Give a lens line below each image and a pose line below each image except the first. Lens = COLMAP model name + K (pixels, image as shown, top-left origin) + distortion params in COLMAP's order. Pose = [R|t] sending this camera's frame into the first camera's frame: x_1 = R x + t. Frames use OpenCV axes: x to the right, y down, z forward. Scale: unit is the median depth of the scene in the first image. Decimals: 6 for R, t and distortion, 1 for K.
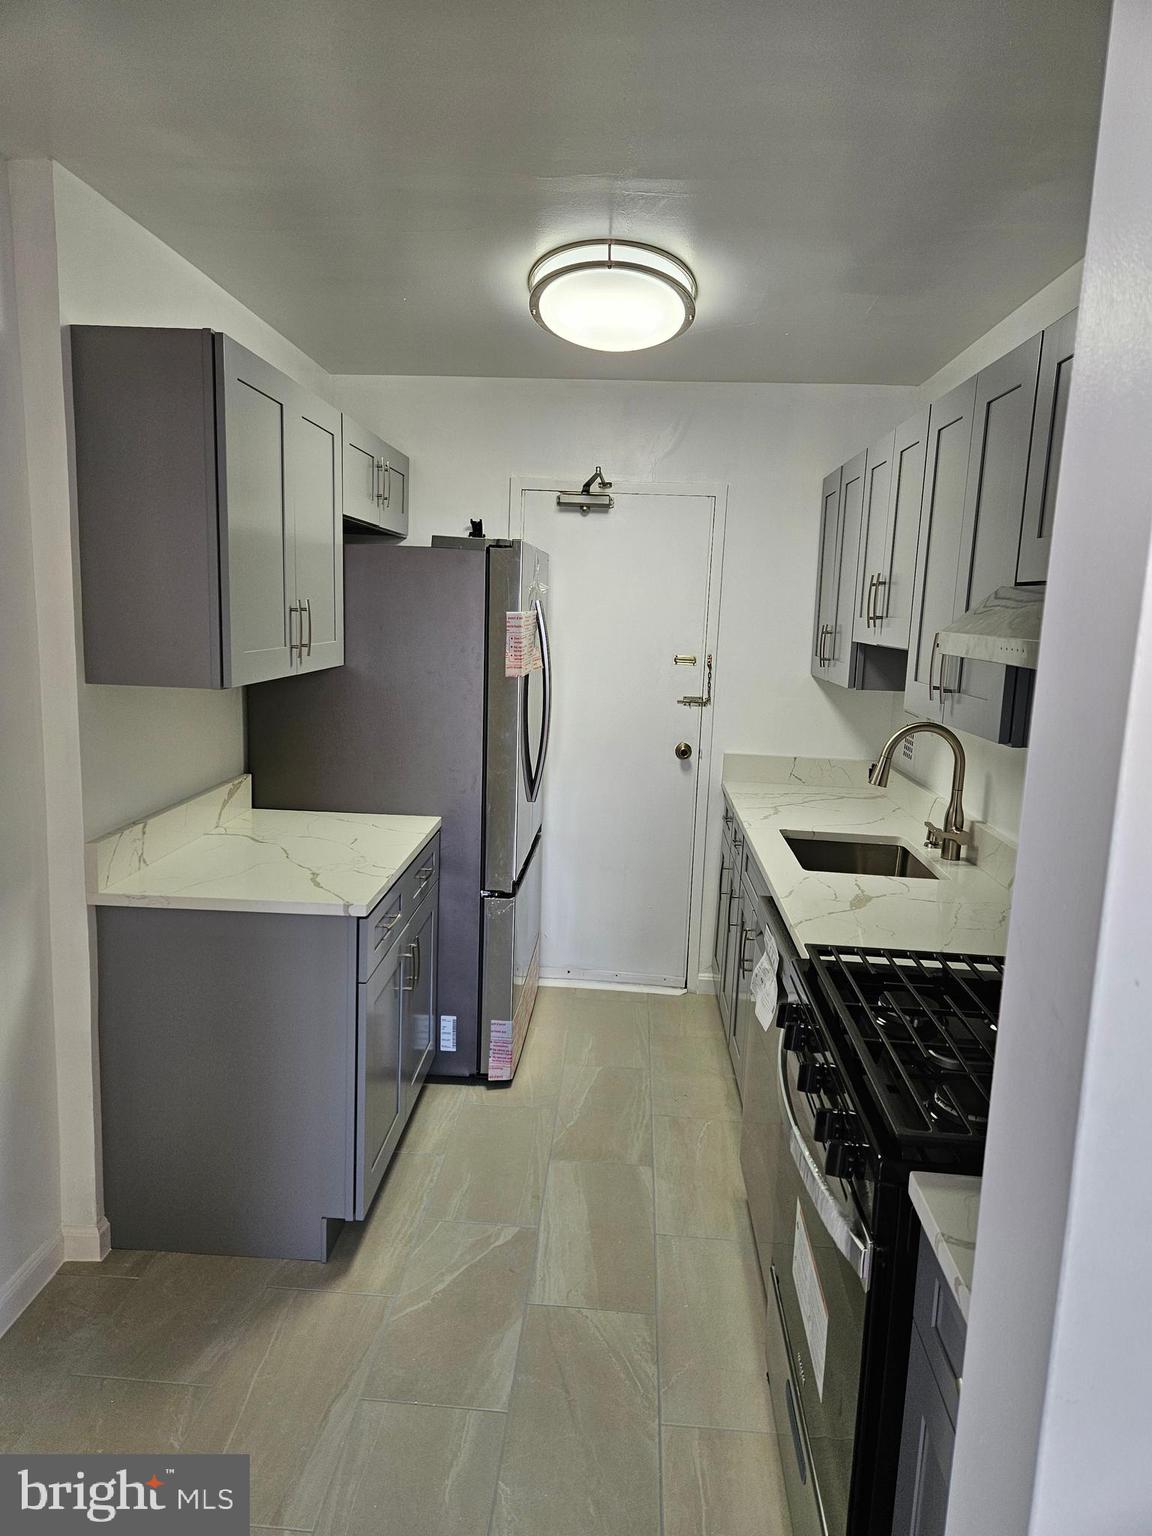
lens RADIAL K [[1026.7, 0, 576.6], [0, 1026.7, 766.5], [0, 0, 1]] dist [0.077917, -0.069463]
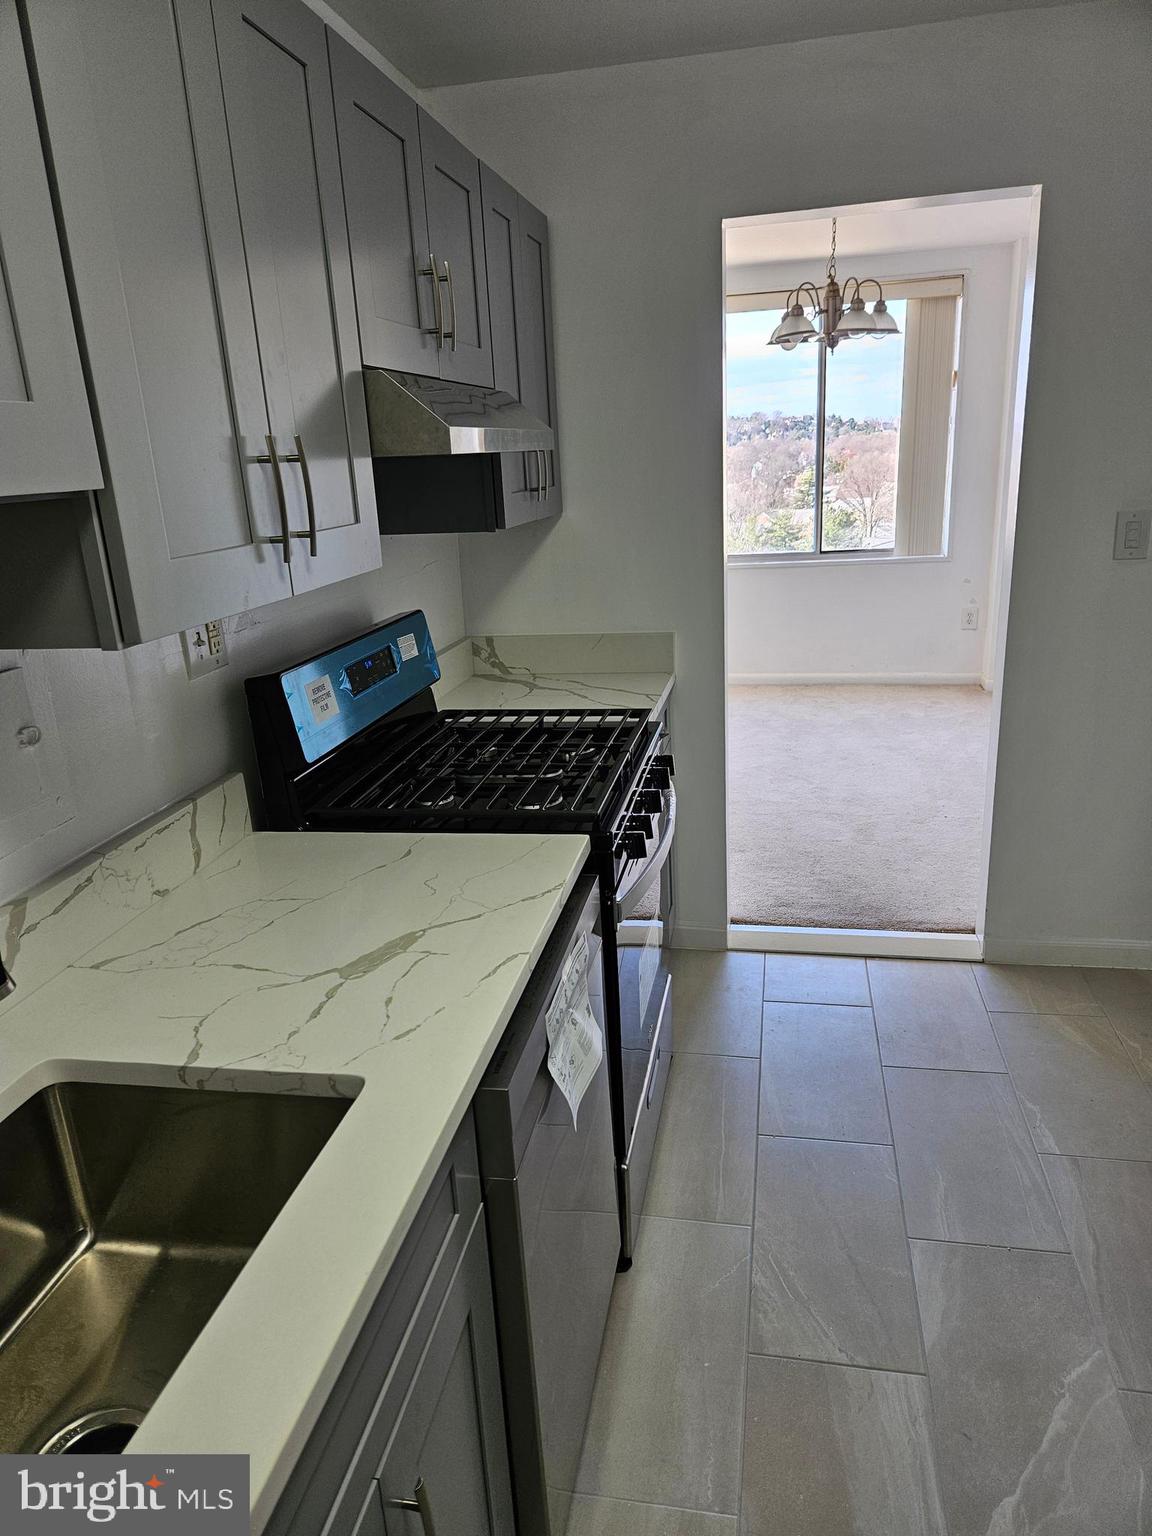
lens RADIAL K [[1026.7, 0, 579.8], [0, 1026.7, 780.5], [0, 0, 1]] dist [0.077917, -0.069463]
pose [[-0.990951, -0.027457, 0.131383, 0.108608], [0.035650, 0.889850, 0.454858, -0.201597], [-0.129400, 0.455426, -0.880819, 1.488526]]
